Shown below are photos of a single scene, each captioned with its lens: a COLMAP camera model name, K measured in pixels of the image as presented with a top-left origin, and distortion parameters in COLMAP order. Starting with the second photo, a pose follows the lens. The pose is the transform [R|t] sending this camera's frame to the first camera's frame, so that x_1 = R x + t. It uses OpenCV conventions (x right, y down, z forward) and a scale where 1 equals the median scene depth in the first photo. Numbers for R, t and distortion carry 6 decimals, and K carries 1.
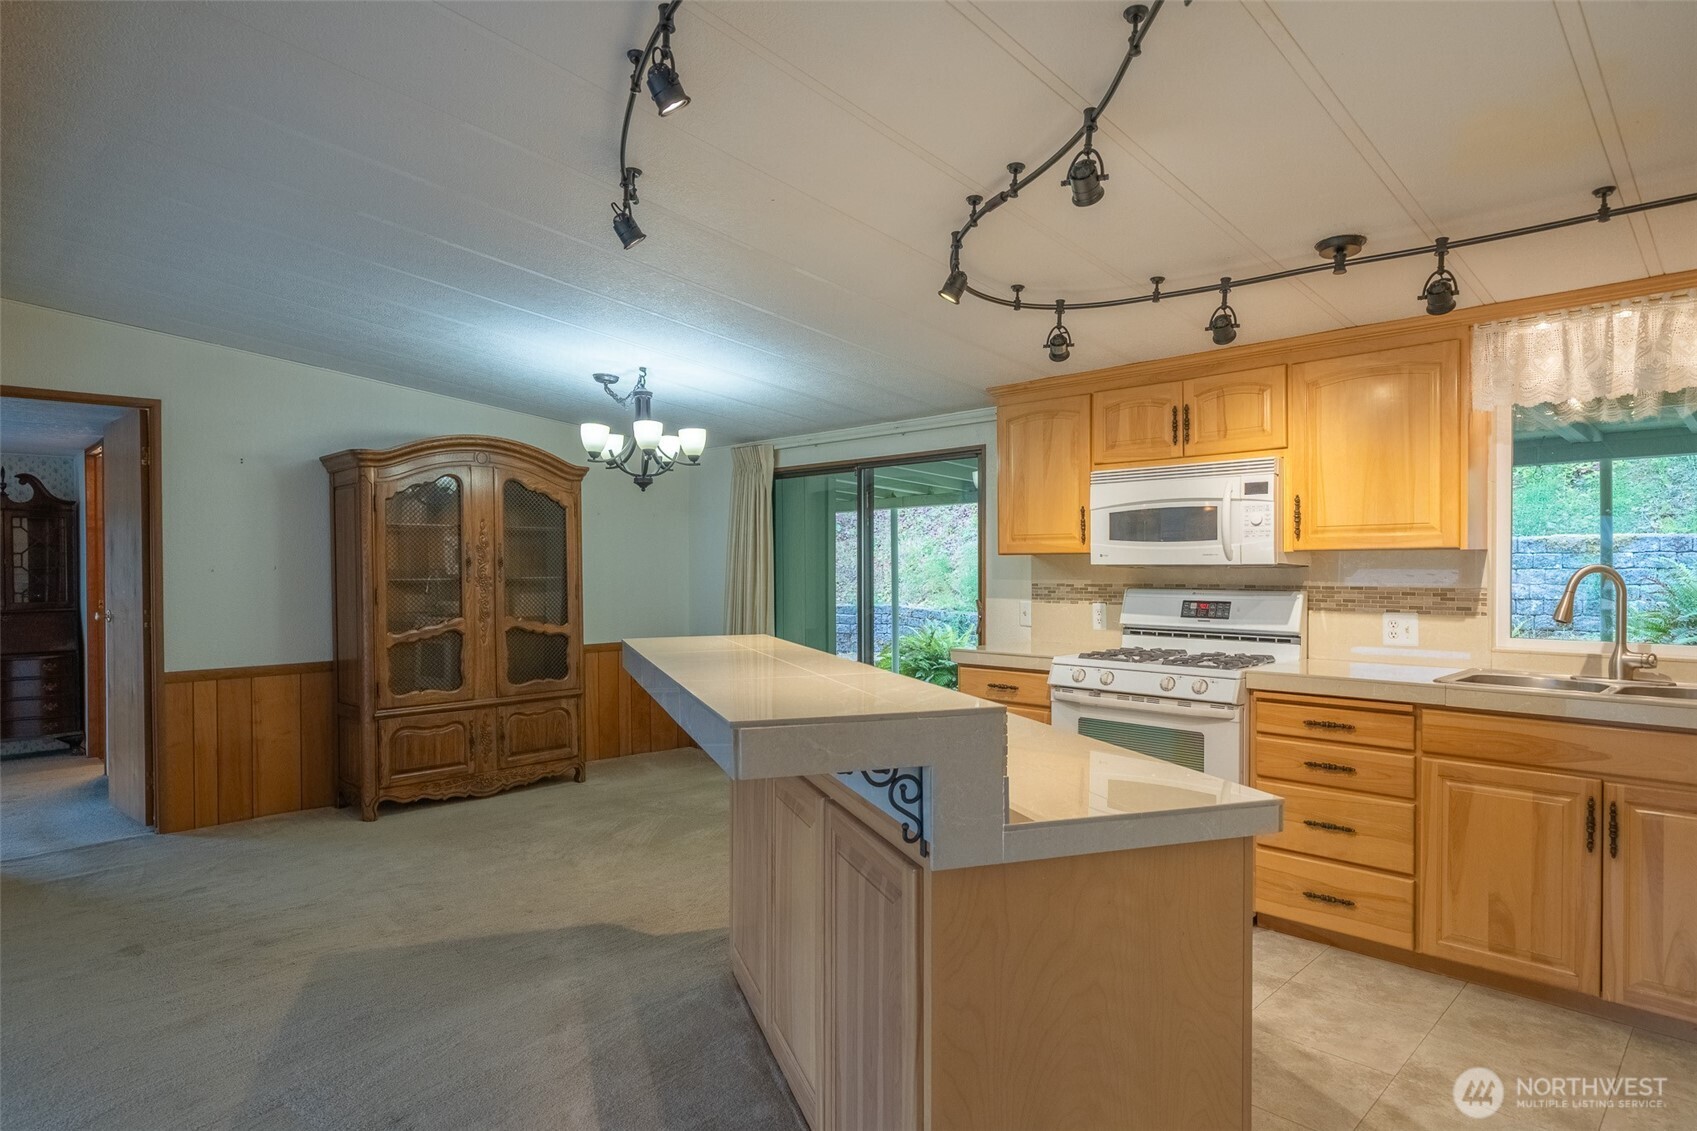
lens RADIAL K [[930.1, 0, 838.0], [0, 930.1, 558.5], [0, 0, 1]] dist [-0.008714, -0.000002]
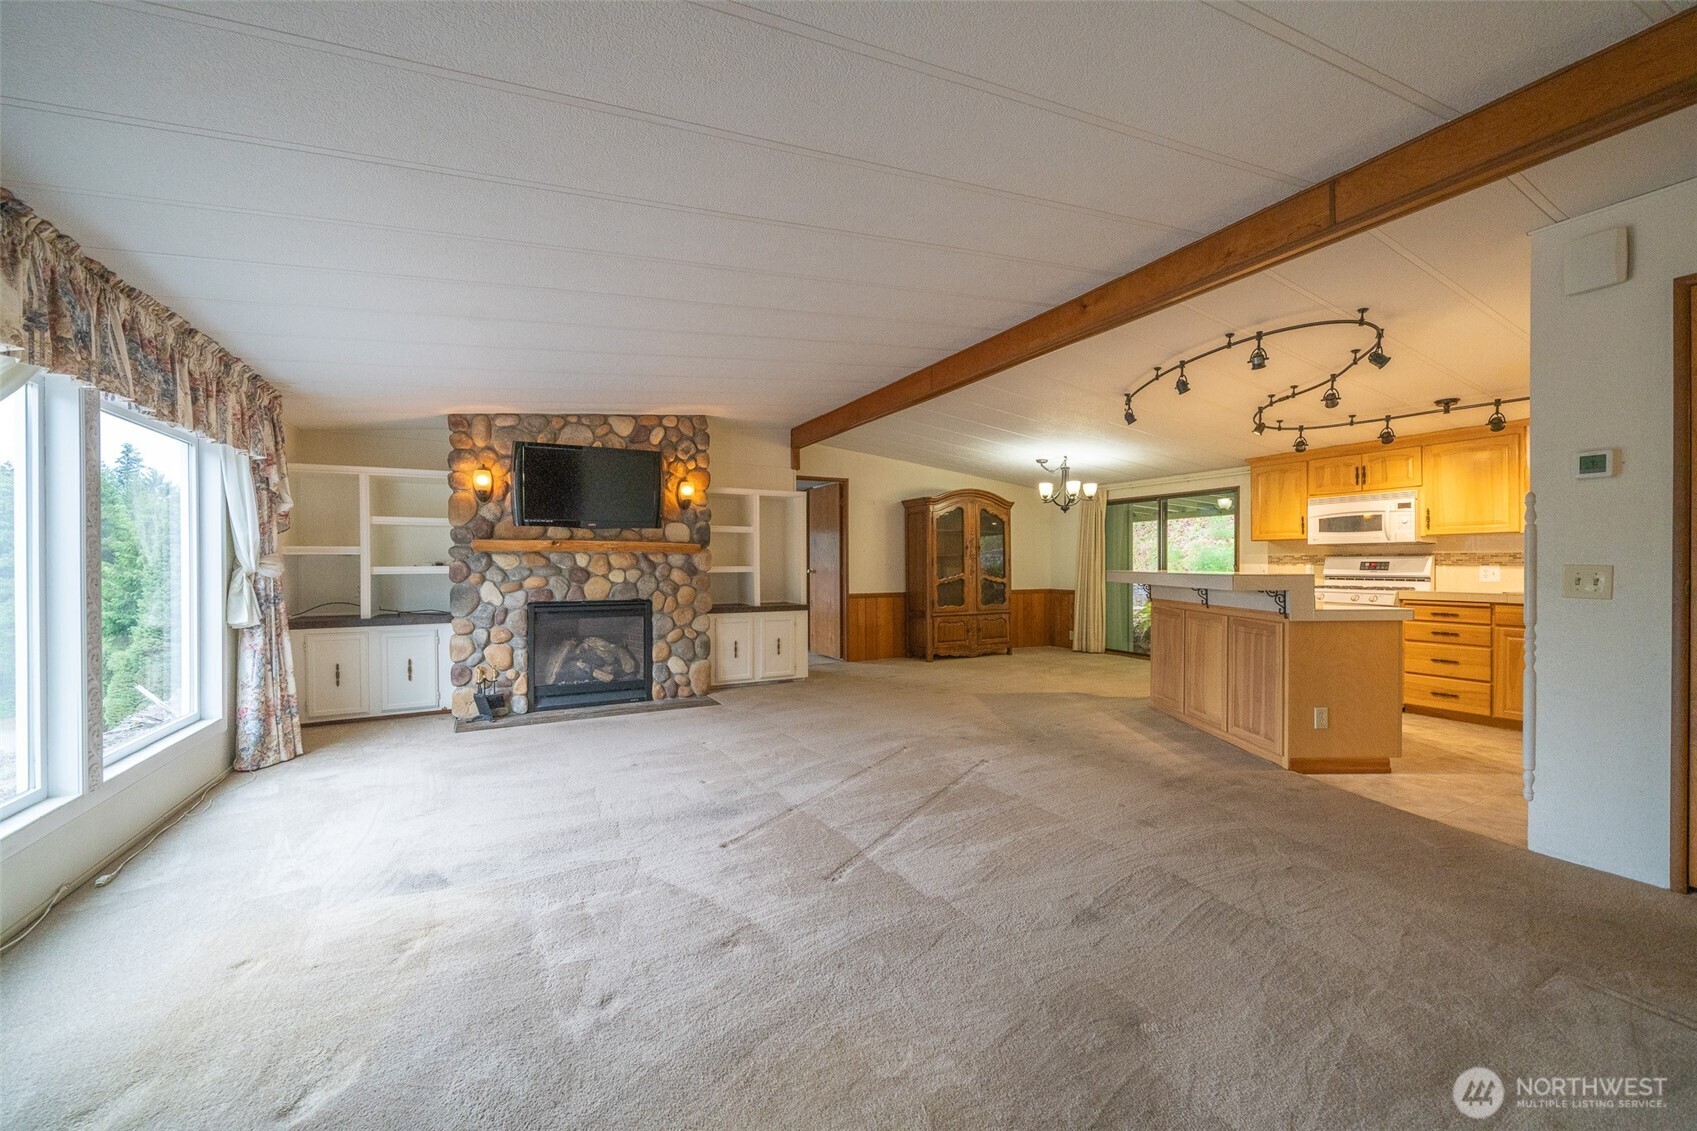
lens RADIAL K [[643.4, 0, 842.5], [0, 643.4, 558.4], [0, 0, 1]] dist [-0.010509, -0.000043]
pose [[0.955275, 0.000301, -0.295719, -0.263657], [-0.001123, 0.999996, -0.002609, 0.038201], [0.295717, 0.002824, 0.955271, -0.590530]]
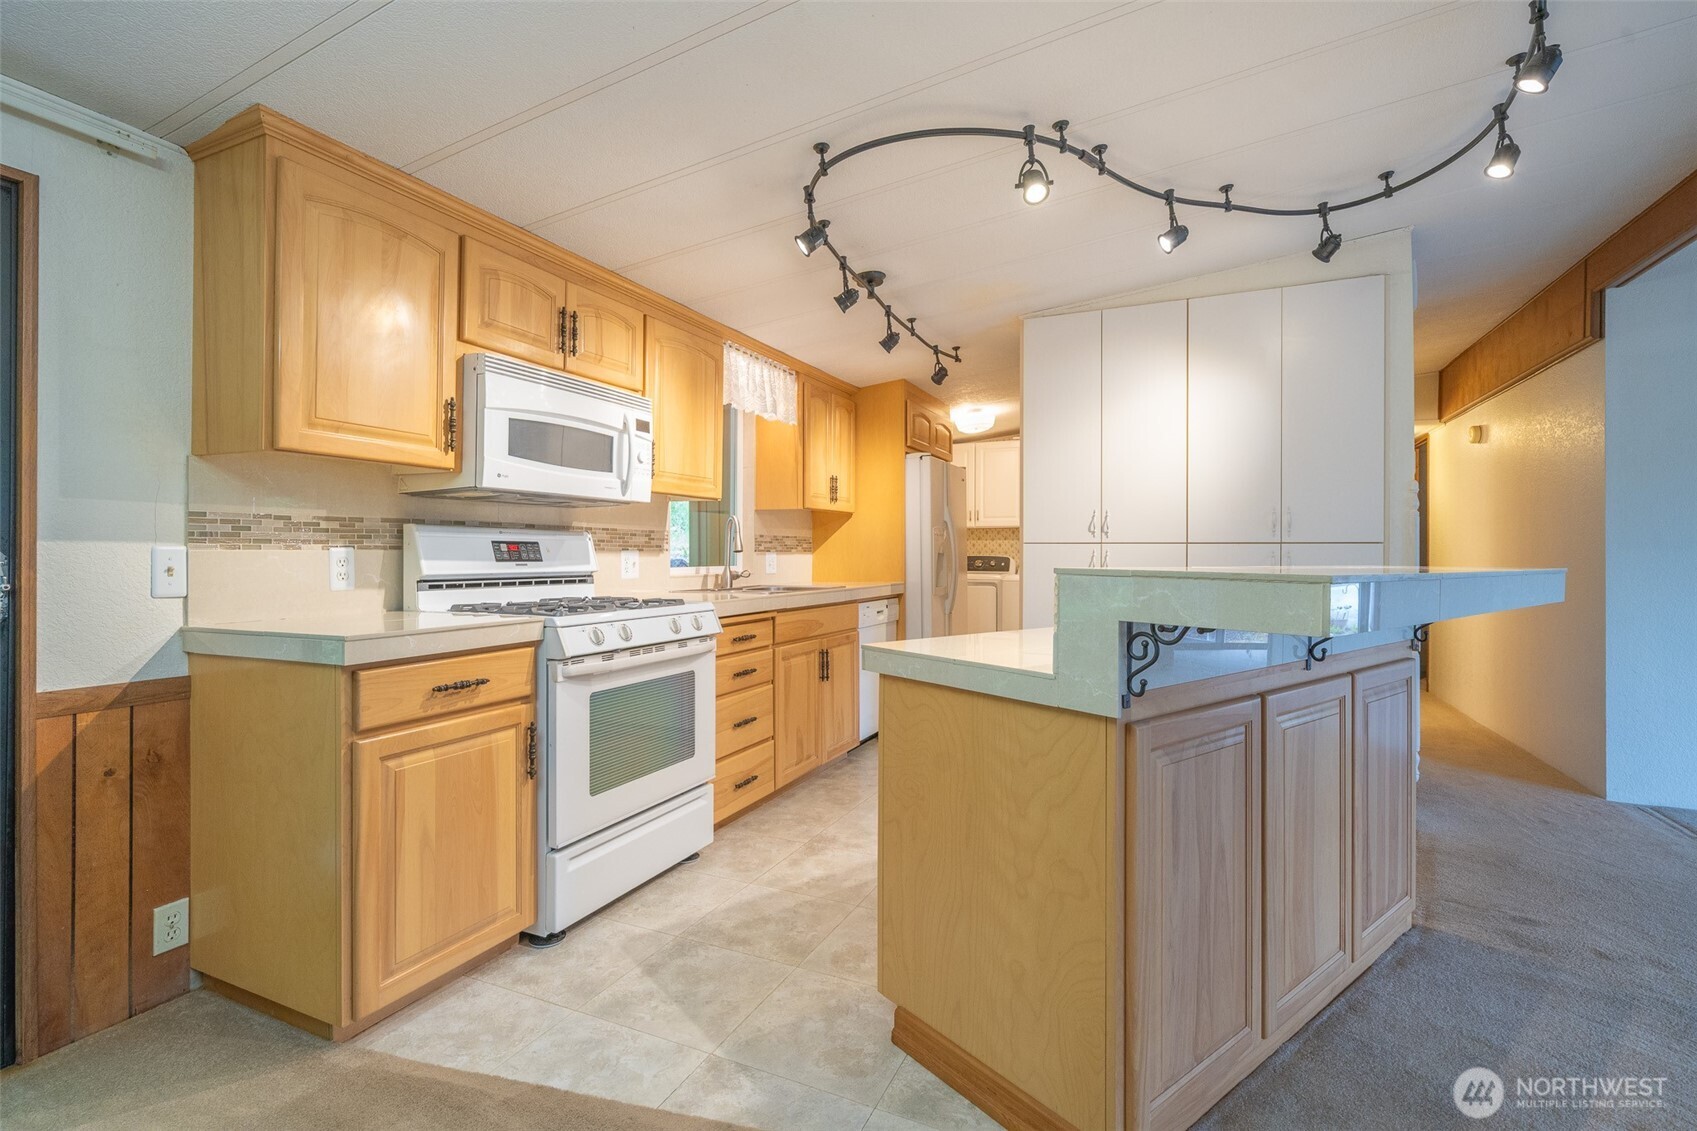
lens RADIAL K [[776.2, 0, 840.6], [0, 776.2, 541.6], [0, 0, 1]] dist [-0.017488, 0.000014]
pose [[-0.350874, 0.016301, 0.936281, -0.321122], [-0.010092, 0.999725, -0.021187, 0.051466], [-0.936368, -0.016883, -0.350613, 0.862288]]
